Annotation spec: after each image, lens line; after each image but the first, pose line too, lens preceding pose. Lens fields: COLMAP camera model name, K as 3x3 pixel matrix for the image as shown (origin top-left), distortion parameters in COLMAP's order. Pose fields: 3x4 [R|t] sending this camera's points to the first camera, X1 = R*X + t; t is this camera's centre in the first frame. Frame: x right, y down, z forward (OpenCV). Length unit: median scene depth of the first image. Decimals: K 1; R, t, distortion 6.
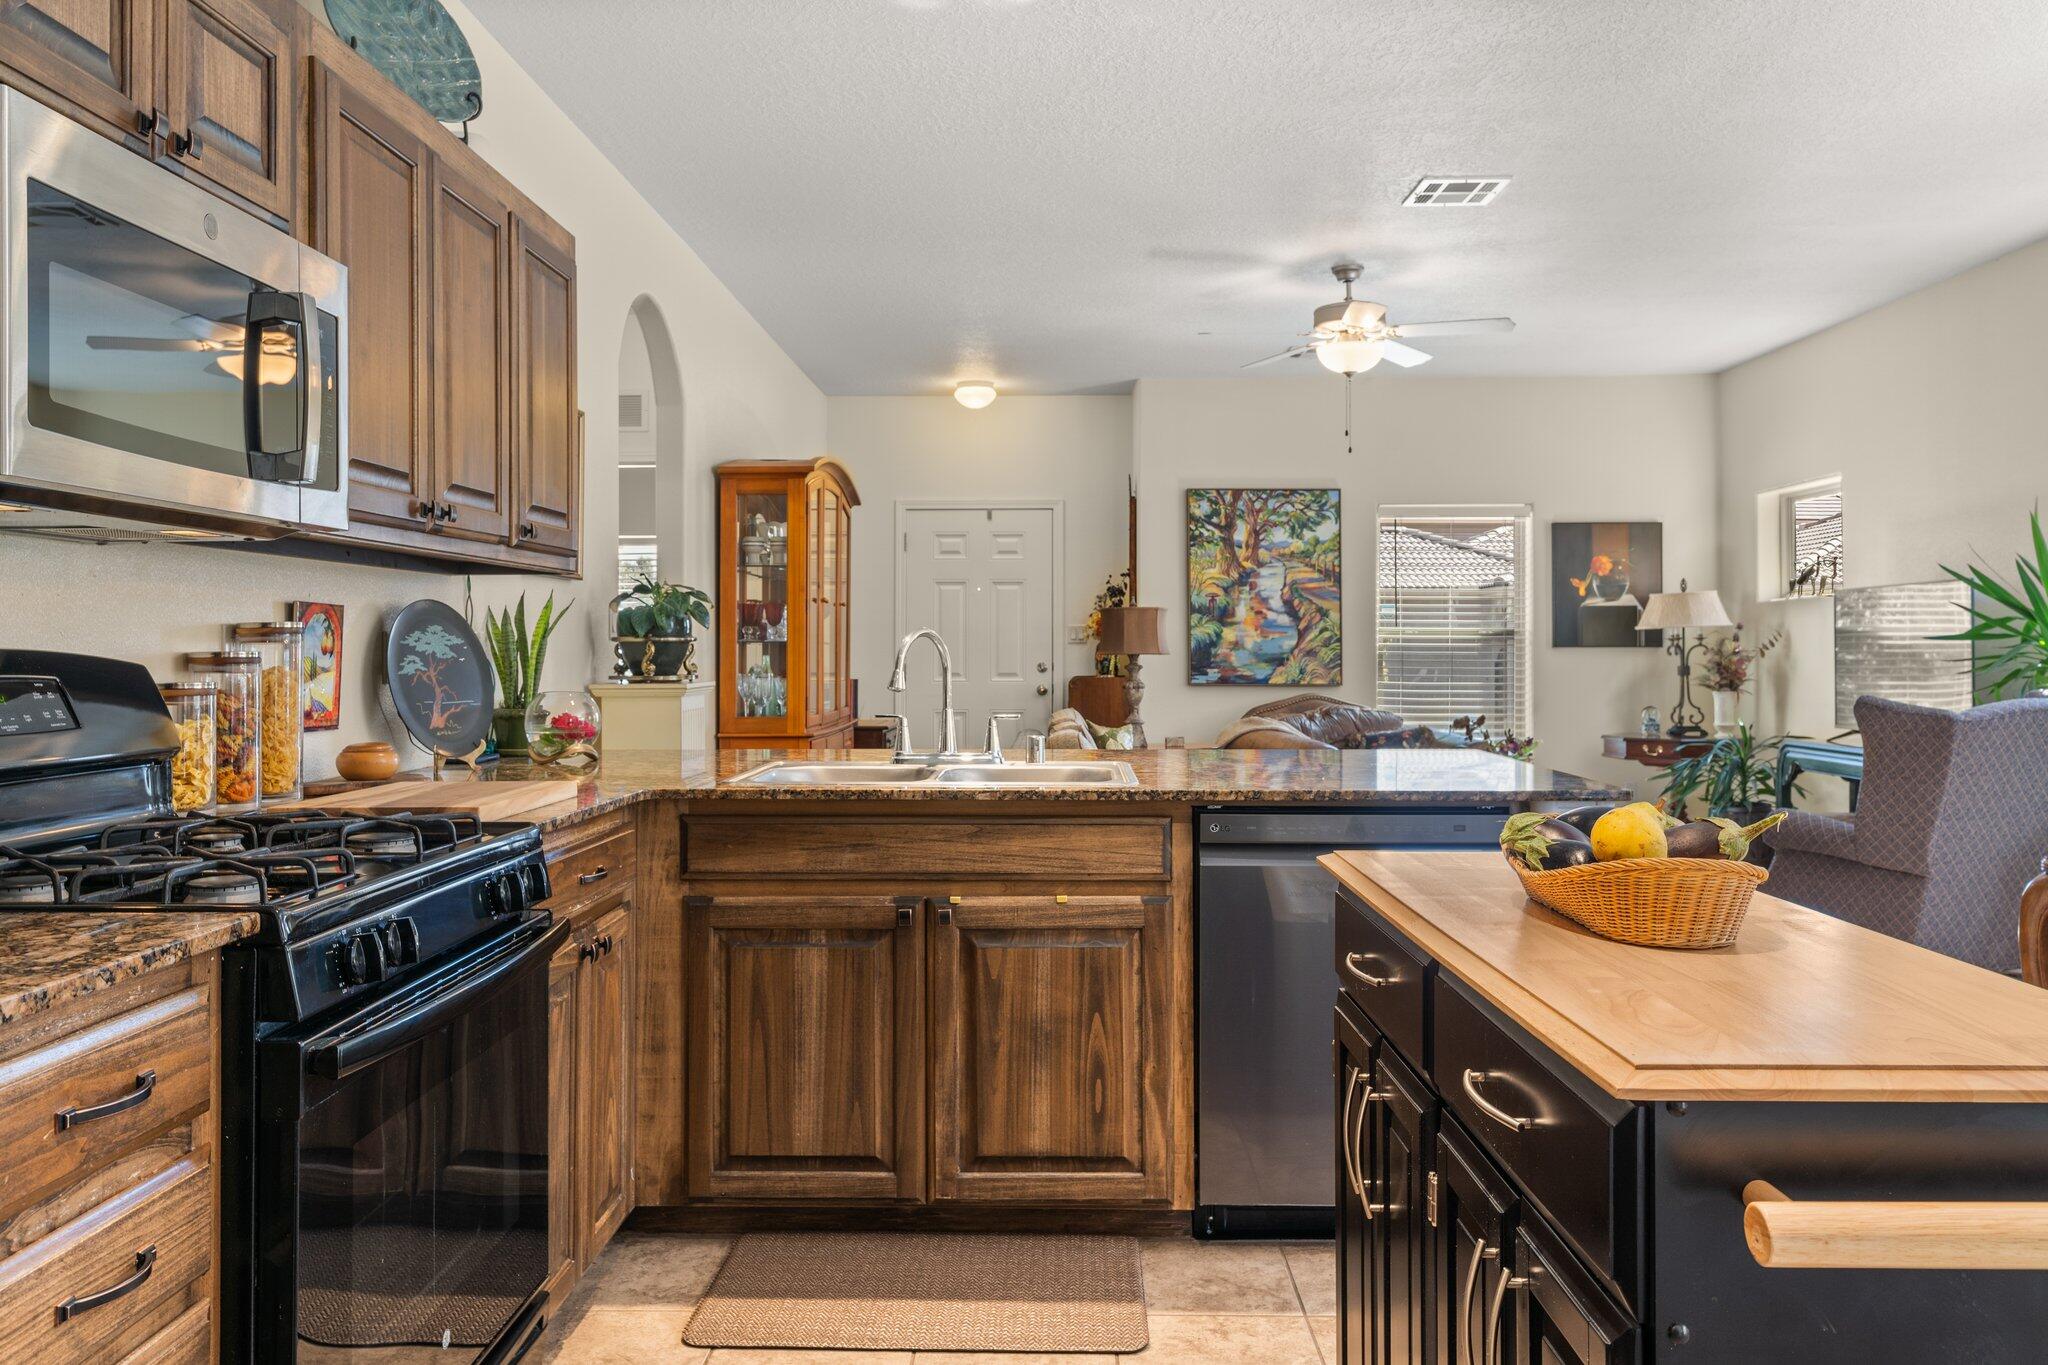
lens RADIAL K [[1524.8, 0, 1021.6], [0, 1524.8, 633.6], [0, 0, 1]] dist [-0.000586, 0.003707]
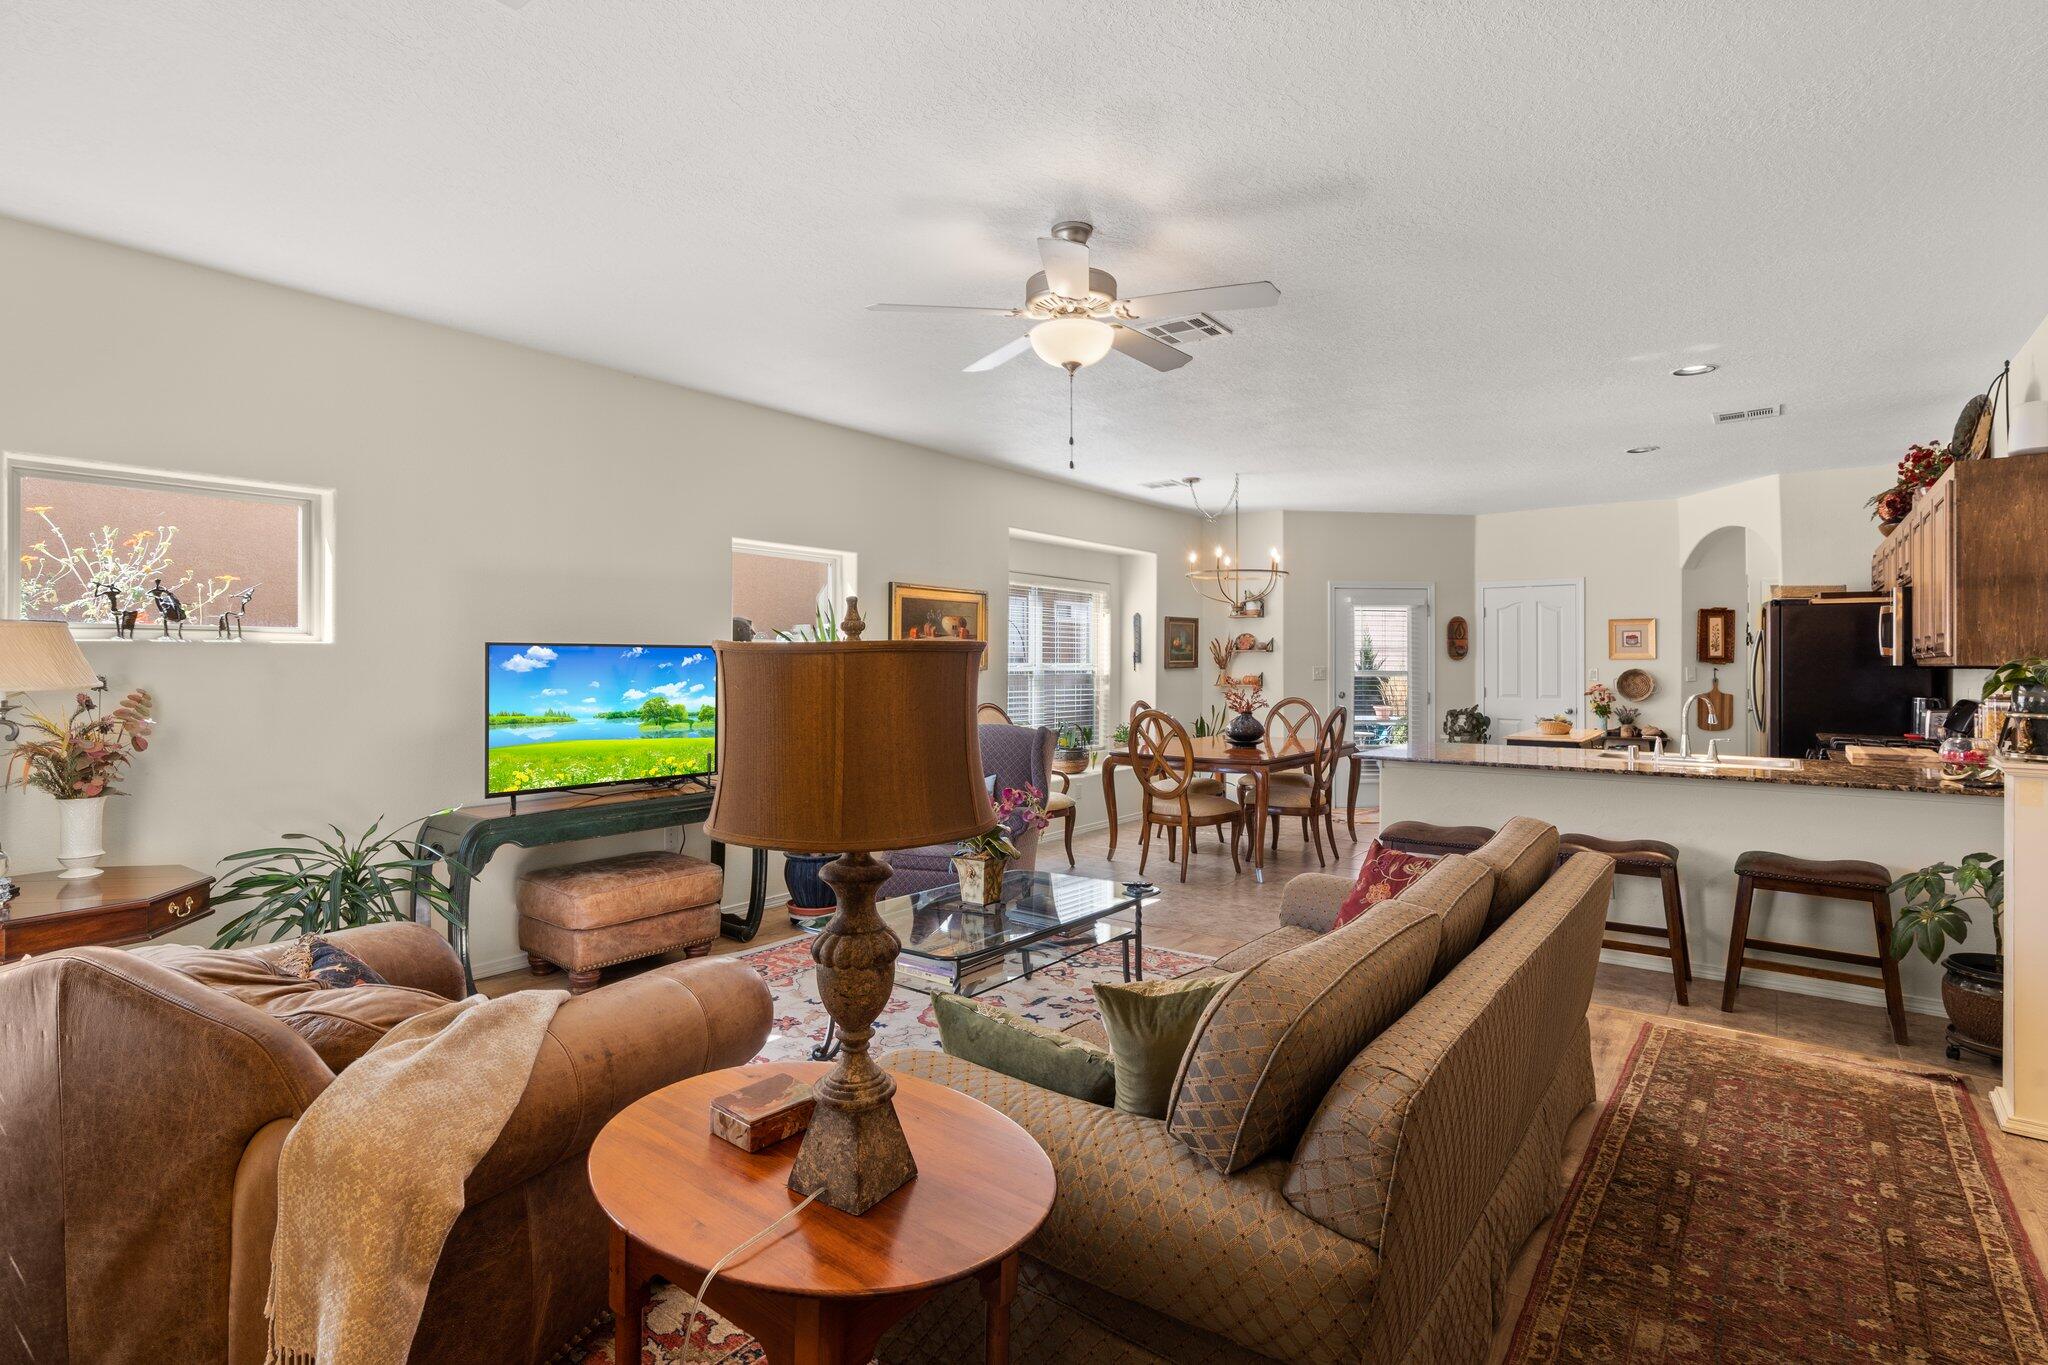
lens RADIAL K [[997.7, 0, 1019.0], [0, 997.7, 659.9], [0, 0, 1]] dist [-0.001612, 0.000939]
pose [[-0.810477, 0.002603, 0.585765, -0.044294], [-0.005639, 0.999909, -0.012247, -0.011169], [-0.585744, -0.013229, -0.810388, 1.061166]]
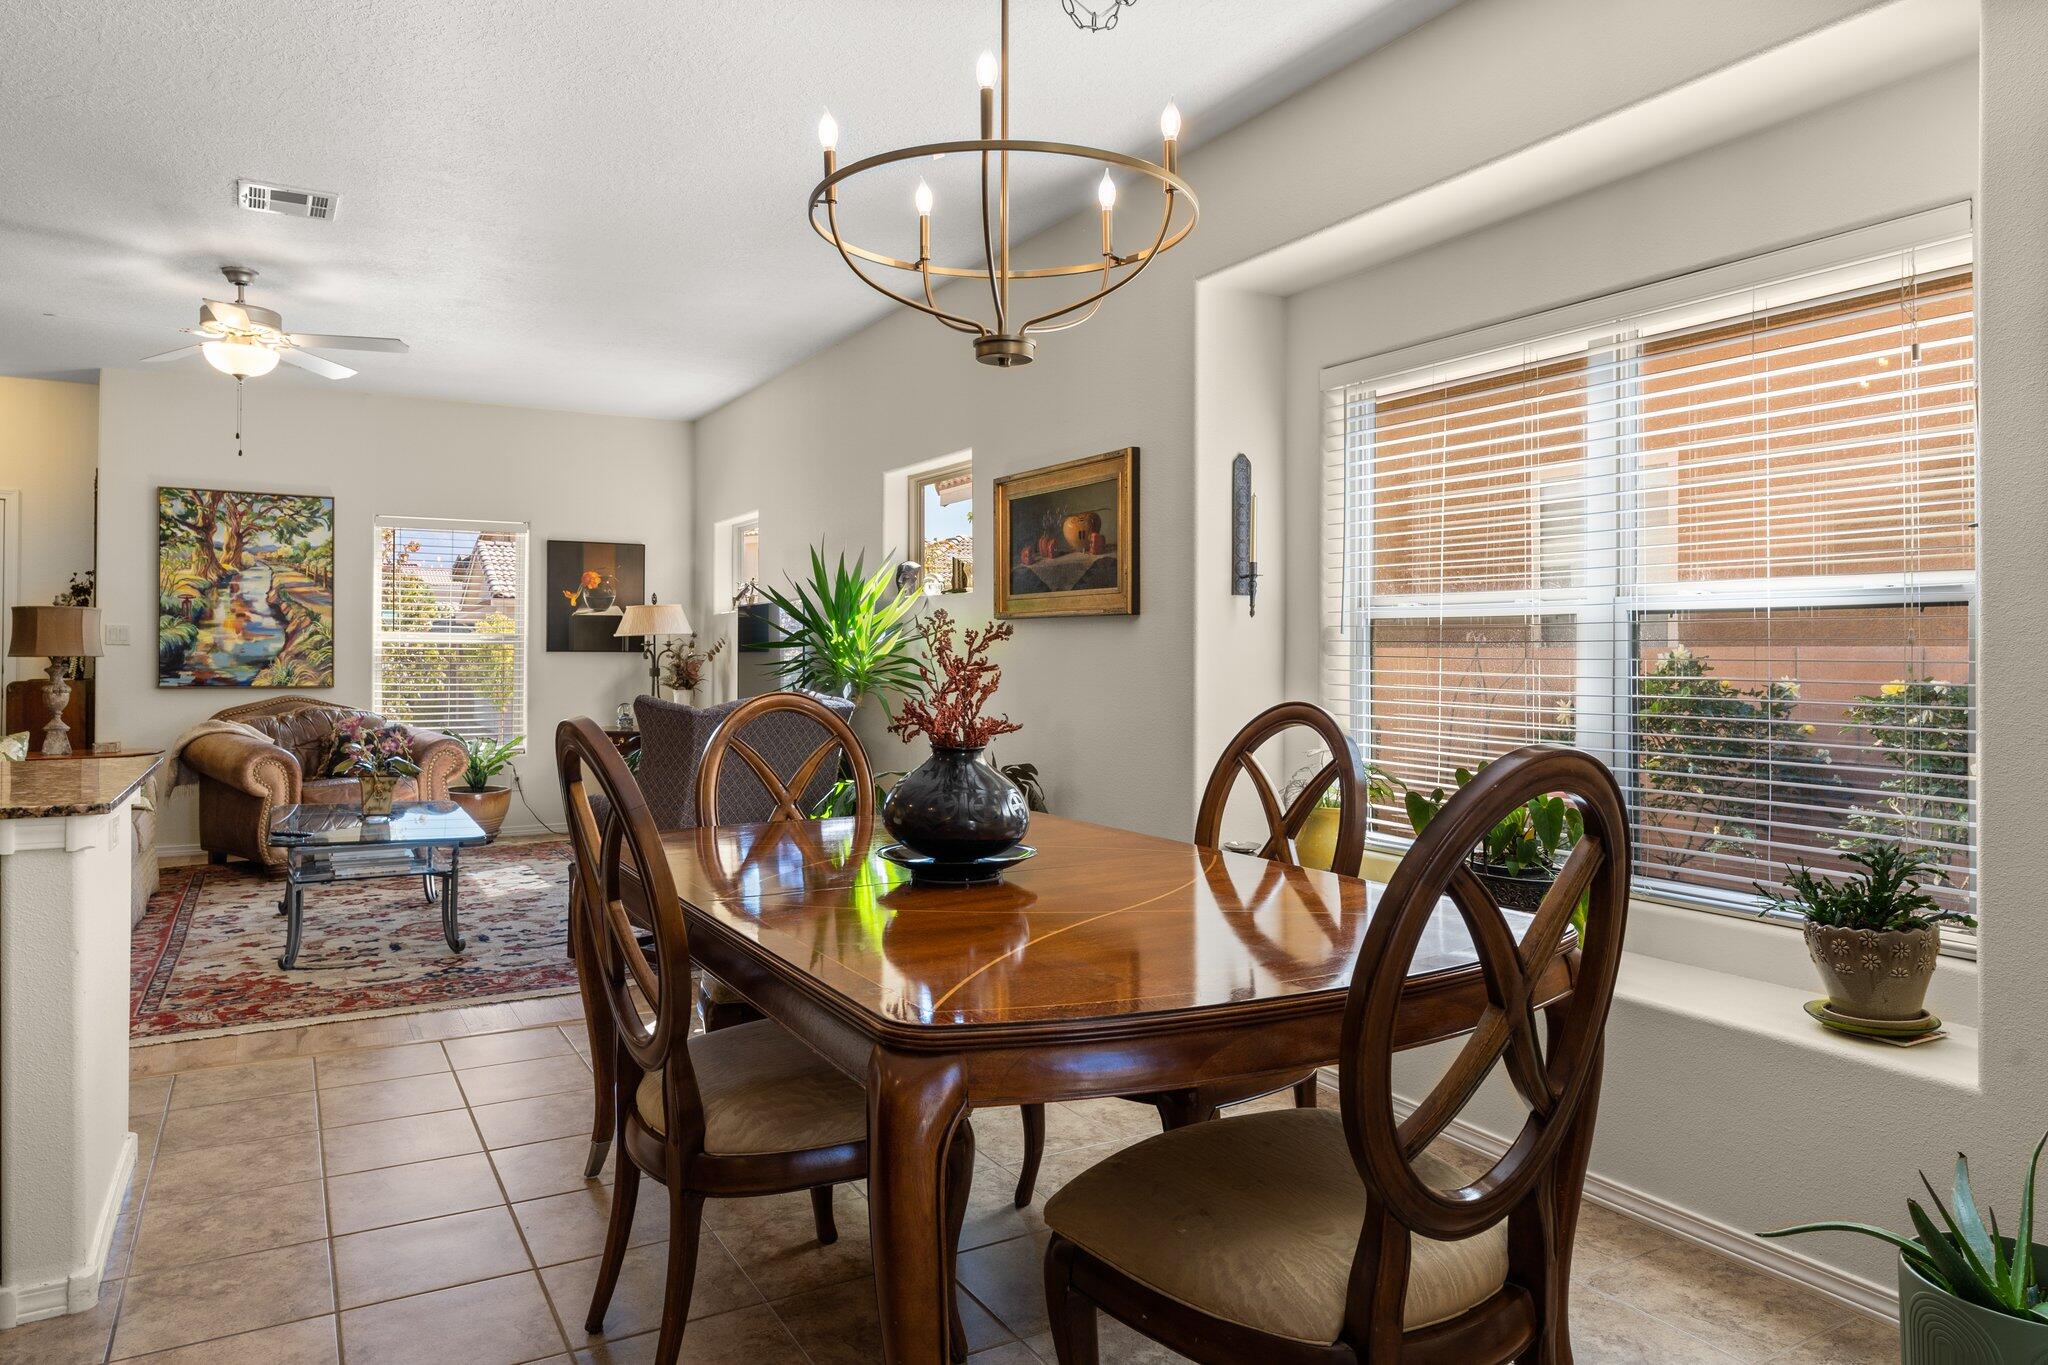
lens RADIAL K [[1294.4, 0, 1019.6], [0, 1294.4, 642.5], [0, 0, 1]] dist [-0.001381, -0.001284]
pose [[0.855695, 0.009683, 0.517389, 0.160156], [-0.010975, 0.999940, -0.000564, -0.001010], [-0.517364, -0.005195, 0.855750, 0.007027]]
